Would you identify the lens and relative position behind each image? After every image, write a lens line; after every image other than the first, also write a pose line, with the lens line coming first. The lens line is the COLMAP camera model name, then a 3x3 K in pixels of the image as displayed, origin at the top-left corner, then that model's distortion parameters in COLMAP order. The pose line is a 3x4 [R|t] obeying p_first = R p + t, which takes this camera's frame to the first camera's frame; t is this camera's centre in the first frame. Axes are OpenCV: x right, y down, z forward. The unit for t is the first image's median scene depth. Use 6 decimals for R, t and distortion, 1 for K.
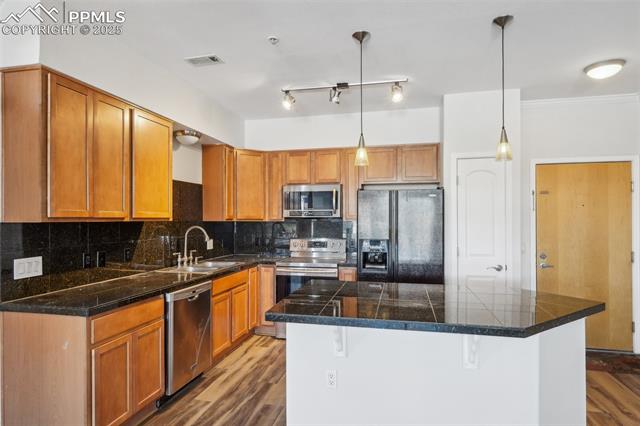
lens RADIAL K [[357.0, 0, 318.2], [0, 357.0, 215.8], [0, 0, 1]] dist [-0.001067, 0.000602]
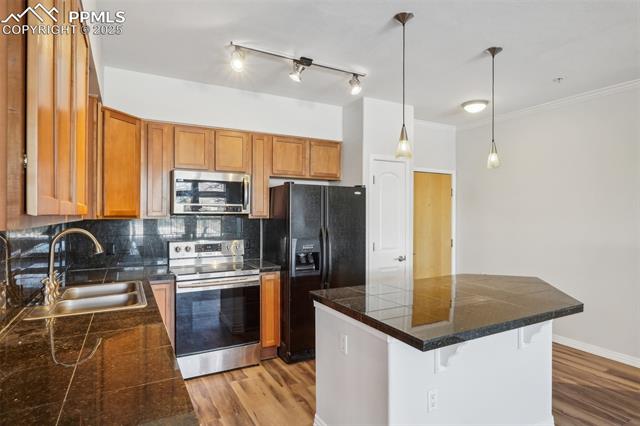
lens RADIAL K [[355.7, 0, 320.0], [0, 355.7, 213.0], [0, 0, 1]] dist [-0.002465, -0.000122]
pose [[0.744793, 0.004817, 0.667279, -0.434376], [-0.009204, 0.999953, 0.003055, -0.001963], [-0.667233, -0.008417, 0.744802, 0.308236]]
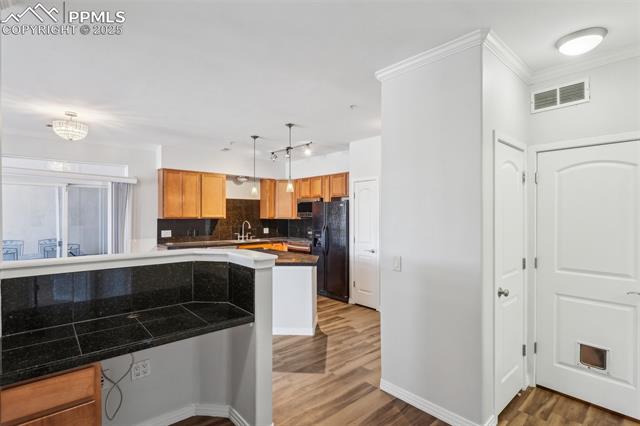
lens RADIAL K [[314.9, 0, 319.1], [0, 314.9, 217.9], [0, 0, 1]] dist [-0.002137, -0.000123]
pose [[0.818528, 0.011605, -0.574350, 1.064094], [-0.002478, 0.999858, 0.016672, -0.020756], [0.574462, -0.012223, 0.818440, -0.255901]]
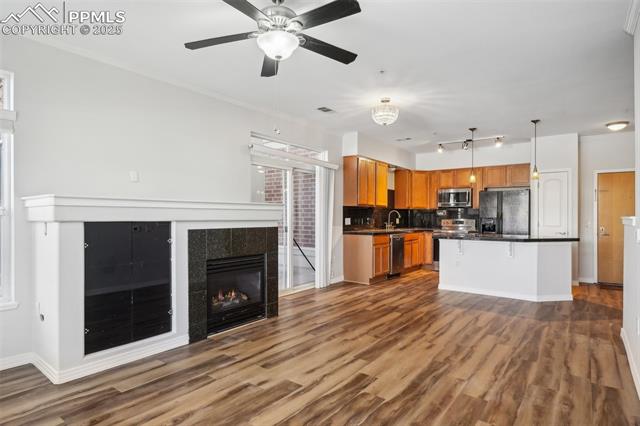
lens RADIAL K [[357.0, 0, 318.2], [0, 357.0, 215.8], [0, 0, 1]] dist [-0.001067, 0.000602]
pose [[0.915554, 0.005313, -0.402161, 0.092270], [-0.004129, 0.999984, 0.003811, 0.054256], [0.402174, -0.001829, 0.915561, -1.100988]]
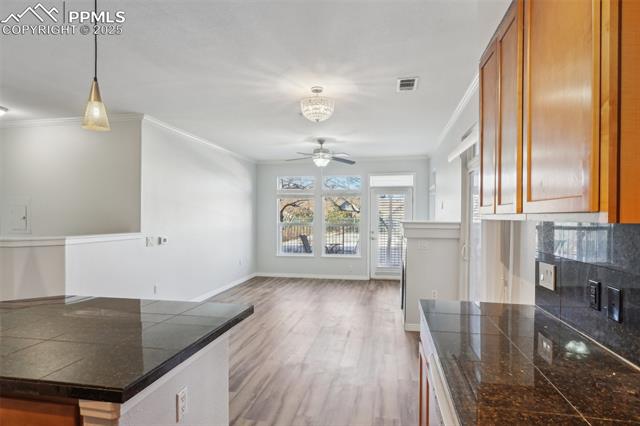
lens RADIAL K [[357.0, 0, 318.2], [0, 357.0, 215.8], [0, 0, 1]] dist [-0.001067, 0.000602]
pose [[-0.999458, -0.000027, -0.032909, -0.163738], [0.000223, 0.999971, -0.007573, 0.009998], [0.032909, -0.007577, -0.999430, 1.091212]]
